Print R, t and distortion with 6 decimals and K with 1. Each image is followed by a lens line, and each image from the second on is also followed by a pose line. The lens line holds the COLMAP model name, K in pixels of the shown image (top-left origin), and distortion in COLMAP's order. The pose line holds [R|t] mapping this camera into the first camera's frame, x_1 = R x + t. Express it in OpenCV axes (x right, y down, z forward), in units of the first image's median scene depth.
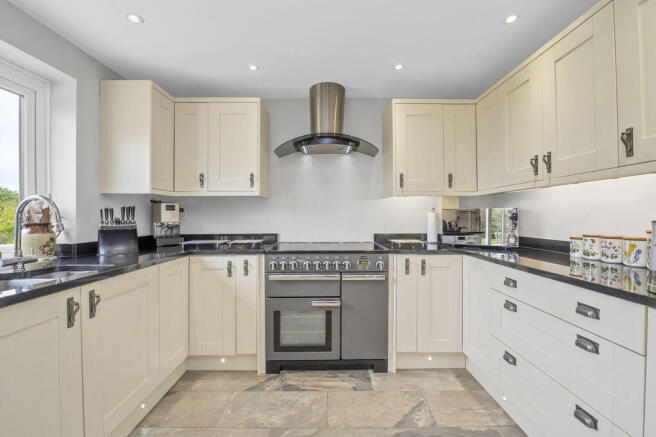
lens RADIAL K [[269.3, 0, 328.6], [0, 269.3, 215.9], [0, 0, 1]] dist [-0.014049, -0.001857]
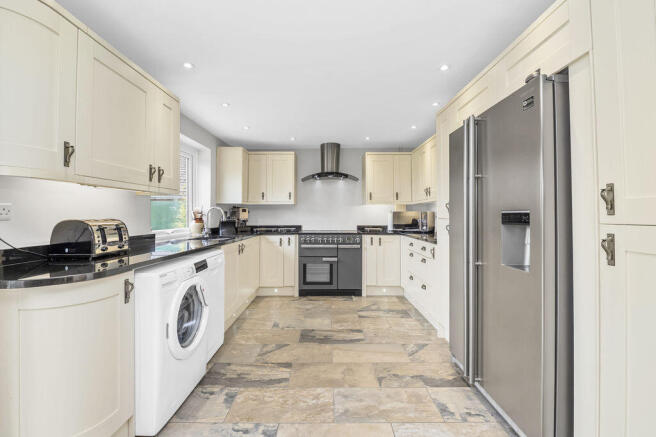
lens RADIAL K [[269.3, 0, 329.4], [0, 269.3, 210.5], [0, 0, 1]] dist [-0.014049, -0.001857]
pose [[0.999993, 0.000982, 0.003514, -0.020002], [-0.000912, 0.999801, -0.019912, 0.005282], [-0.003533, 0.019909, 0.999796, -0.949363]]
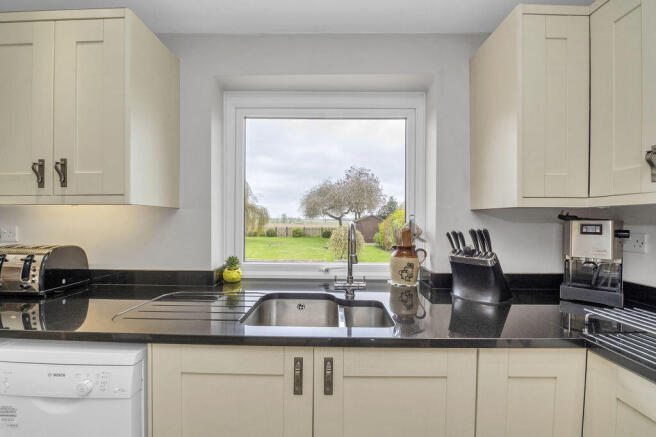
lens RADIAL K [[269.3, 0, 328.1], [0, 269.3, 221.3], [0, 0, 1]] dist [-0.014049, -0.001857]
pose [[-0.005003, 0.008465, -0.999952, -0.100390], [-0.006057, 0.999946, 0.008496, -0.053028], [0.999969, 0.006099, -0.004952, 0.576123]]
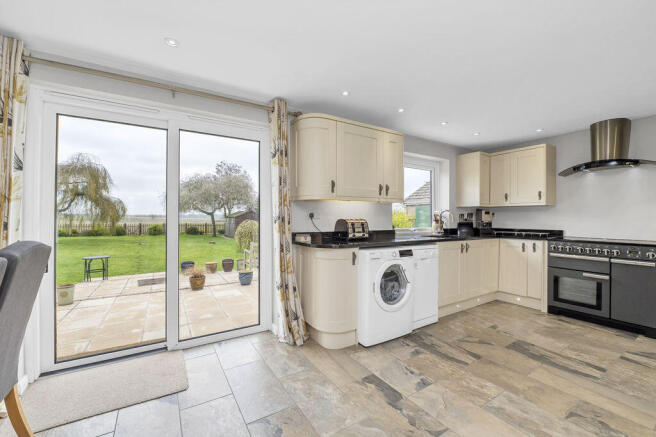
lens RADIAL K [[269.3, 0, 326.6], [0, 269.3, 215.4], [0, 0, 1]] dist [-0.014049, -0.001857]
pose [[0.526834, 0.000376, -0.849968, 0.440570], [-0.008496, 0.999952, -0.004824, 0.005040], [0.849926, 0.009763, 0.526812, -1.026627]]
